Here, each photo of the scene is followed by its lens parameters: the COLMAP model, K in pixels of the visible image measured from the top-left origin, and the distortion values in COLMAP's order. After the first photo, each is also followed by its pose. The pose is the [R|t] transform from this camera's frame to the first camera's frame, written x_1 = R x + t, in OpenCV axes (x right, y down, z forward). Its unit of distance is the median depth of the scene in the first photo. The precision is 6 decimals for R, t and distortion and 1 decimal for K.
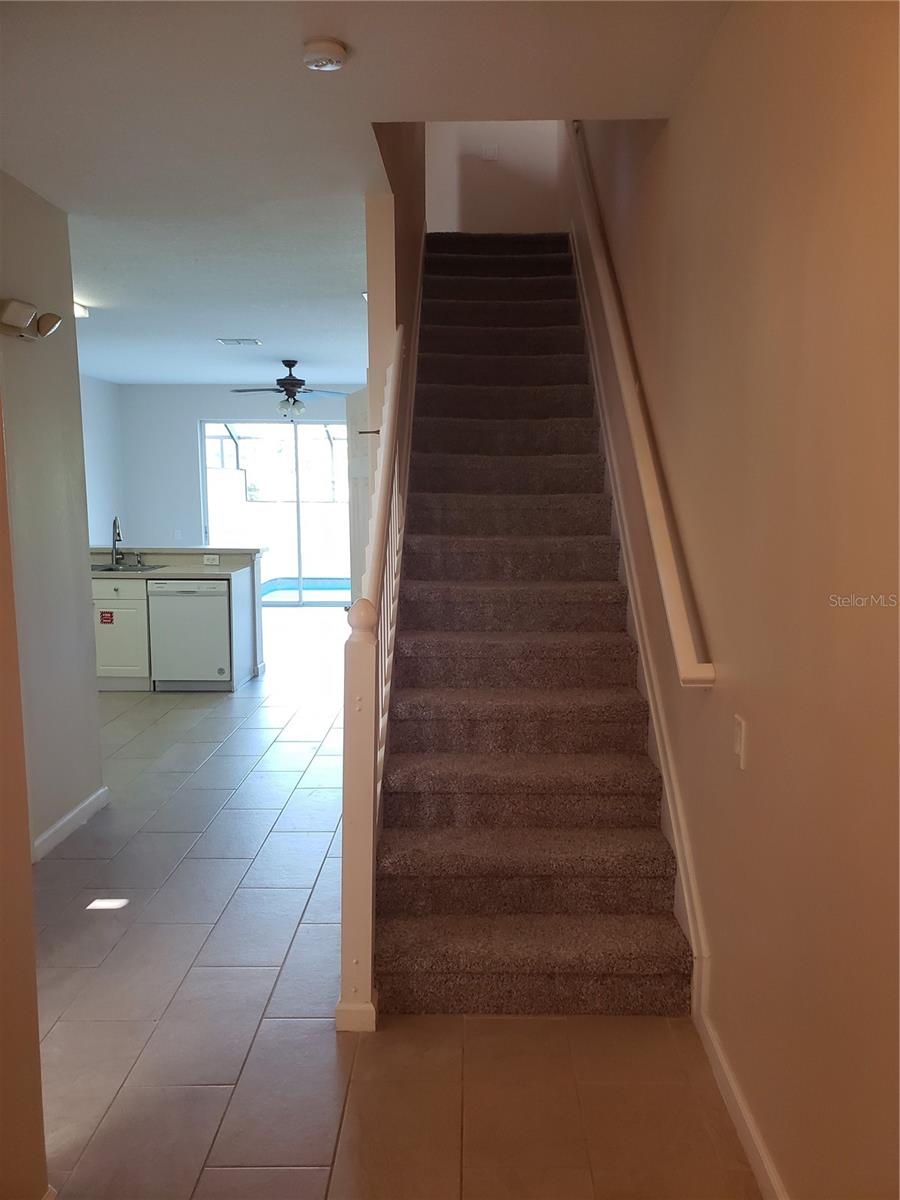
lens RADIAL K [[914.1, 0, 446.7], [0, 914.1, 602.6], [0, 0, 1]] dist [0.062412, -0.062599]
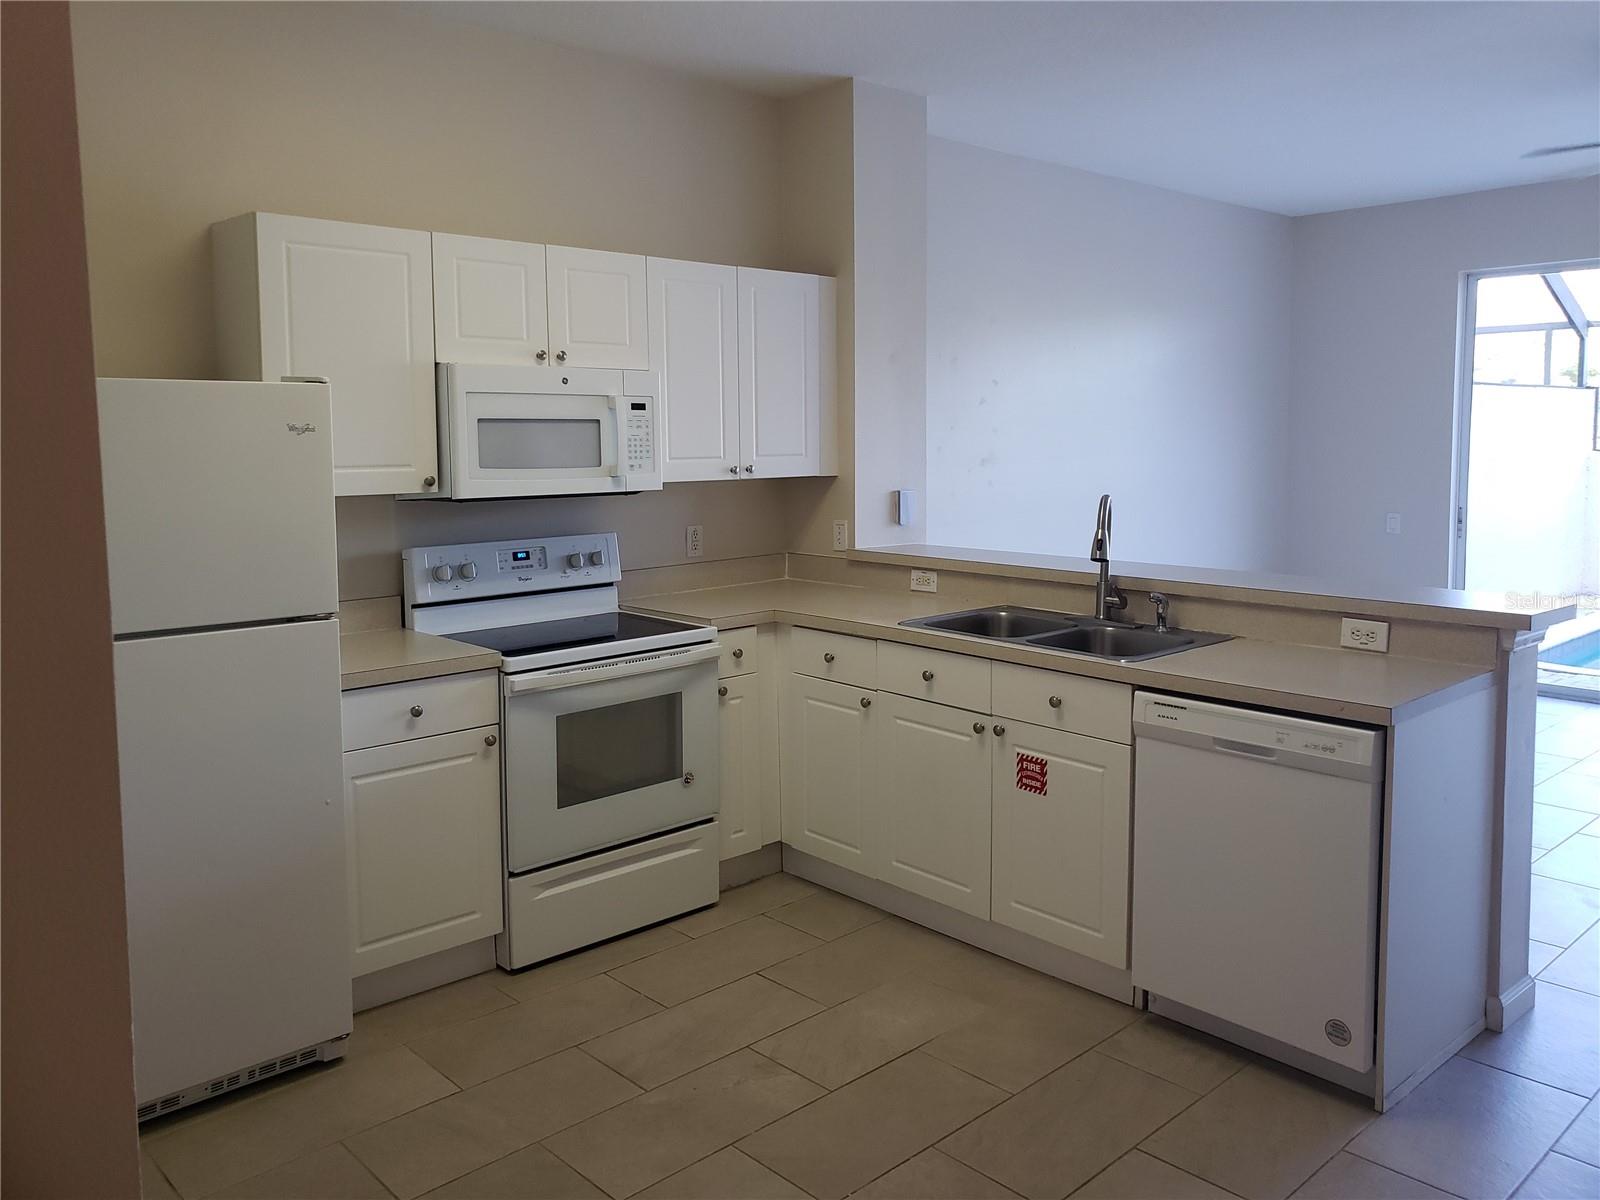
lens RADIAL K [[1234.7, 0, 802.6], [0, 1234.7, 518.0], [0, 0, 1]] dist [0.010762, 0.002975]
pose [[0.696861, 0.047456, -0.715635, -0.082558], [-0.084415, 0.996300, -0.016132, -0.063904], [0.712221, 0.071652, 0.698288, 0.547800]]
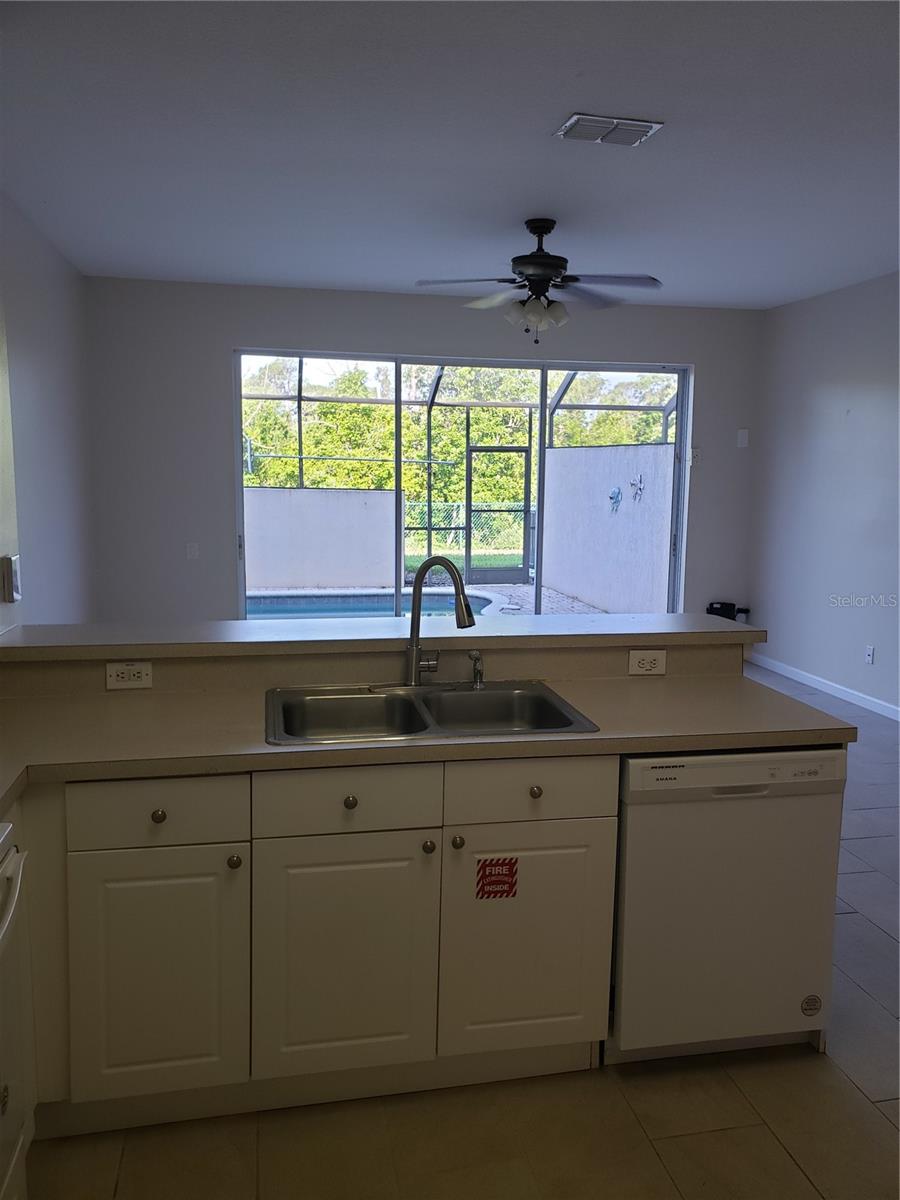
lens RADIAL K [[914.5, 0, 450.0], [0, 914.5, 600.0], [0, 0, 1]] dist [0.036882, -0.002549]
pose [[0.973462, -0.017953, 0.228142, -0.425245], [0.013888, 0.999715, 0.019411, -0.081357], [-0.228425, -0.015727, 0.973434, 0.644982]]
